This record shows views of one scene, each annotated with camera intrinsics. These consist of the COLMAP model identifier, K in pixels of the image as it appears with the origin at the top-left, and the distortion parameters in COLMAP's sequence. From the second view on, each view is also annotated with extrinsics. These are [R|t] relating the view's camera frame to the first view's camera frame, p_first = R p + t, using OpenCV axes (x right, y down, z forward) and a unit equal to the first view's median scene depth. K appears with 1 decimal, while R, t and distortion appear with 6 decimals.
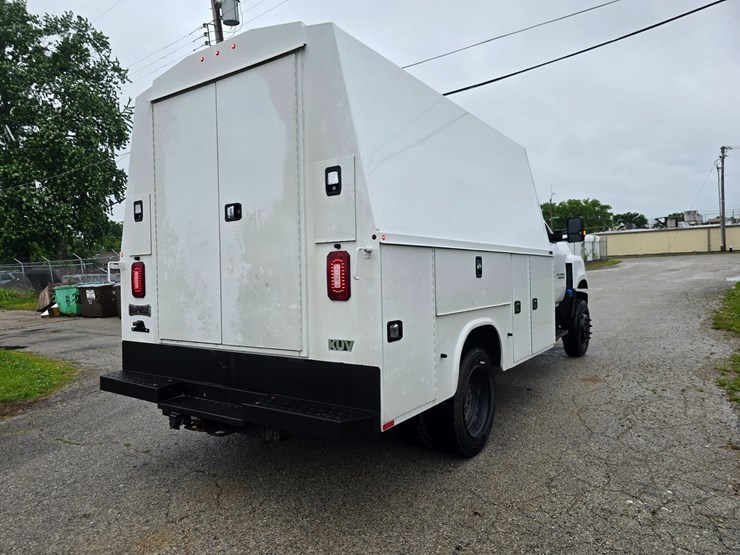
lens RADIAL K [[499.4, 0, 362.2], [0, 499.4, 283.9], [0, 0, 1]] dist [0.054605, -0.047980]
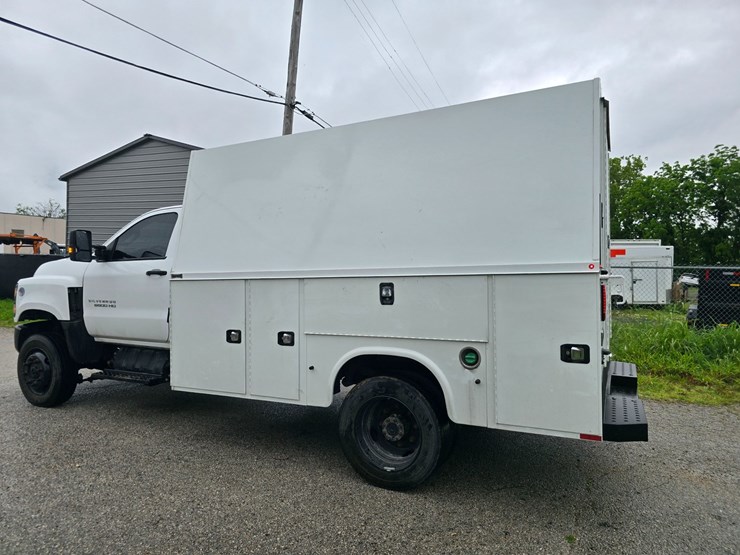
lens RADIAL K [[499.4, 0, 362.2], [0, 499.4, 283.9], [0, 0, 1]] dist [0.054605, -0.047980]
pose [[-0.135182, 0.015131, 0.990705, -1.199056], [0.034161, 0.999360, -0.010602, -0.036416], [-0.990232, 0.032410, -0.135613, 1.493433]]
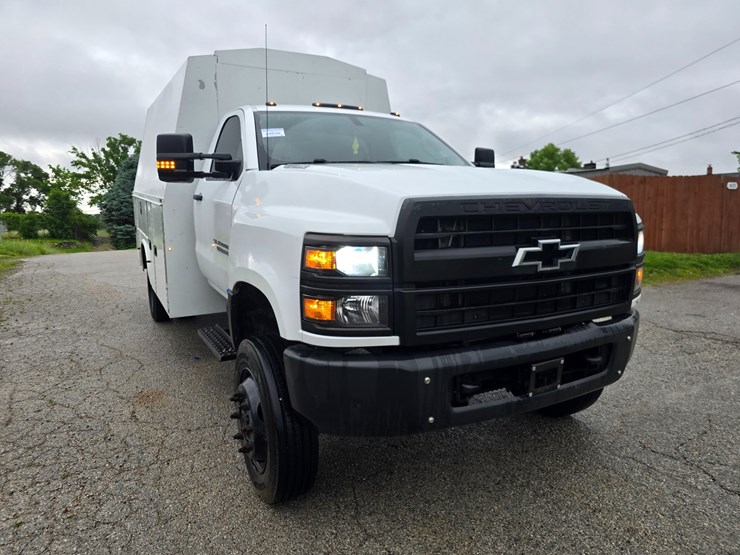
lens RADIAL K [[501.3, 0, 364.8], [0, 501.3, 272.6], [0, 0, 1]] dist [0.049785, -0.048776]
pose [[-0.457734, 0.174094, -0.871877, 1.321388], [-0.011045, 0.979452, 0.201373, -0.160971], [0.889020, 0.101805, -0.446406, 2.312719]]
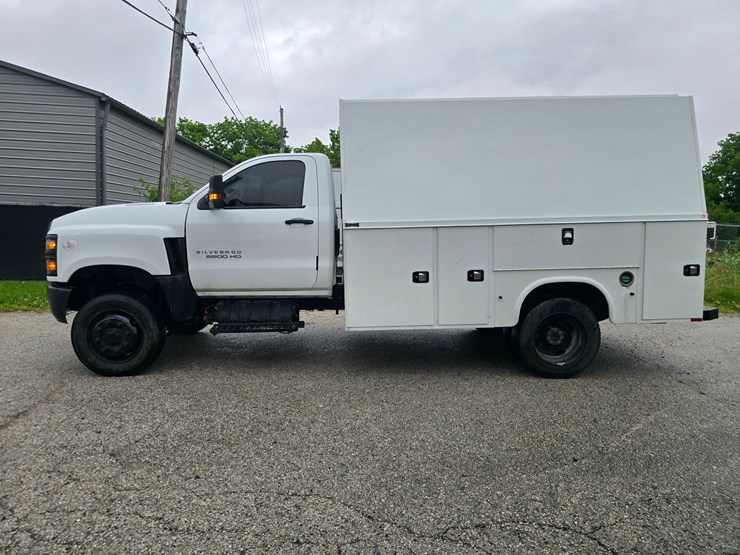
lens RADIAL K [[497.6, 0, 361.9], [0, 497.6, 279.1], [0, 0, 1]] dist [0.056532, -0.047421]
pose [[-0.605750, -0.049228, 0.794131, -0.979330], [0.047080, 0.994118, 0.097537, -0.066274], [-0.794261, 0.096471, -0.599869, 2.476325]]
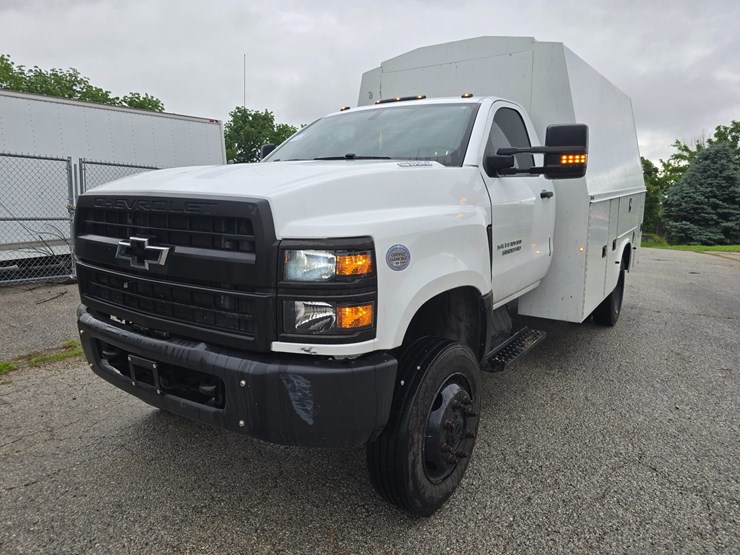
lens RADIAL K [[501.3, 0, 372.6], [0, 501.3, 276.1], [0, 0, 1]] dist [0.046112, -0.038939]
pose [[-0.999482, 0.031874, -0.004495, 0.466712], [0.030247, 0.977736, 0.207646, -0.153662], [0.011013, 0.207403, -0.978194, 2.808671]]
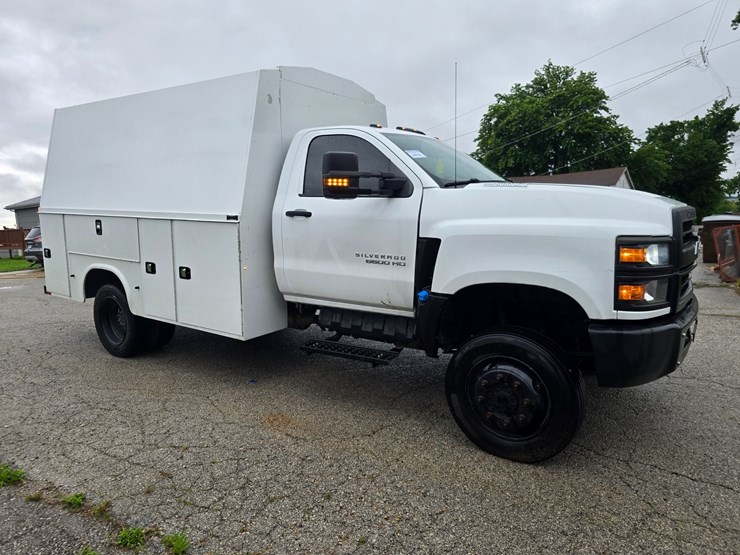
lens RADIAL K [[495.9, 0, 364.7], [0, 495.9, 279.3], [0, 0, 1]] dist [0.051150, -0.044230]
pose [[0.002167, 0.181161, -0.983451, 1.577342], [-0.021488, 0.983235, 0.181074, -0.154929], [0.999767, 0.020740, 0.006023, 1.667584]]
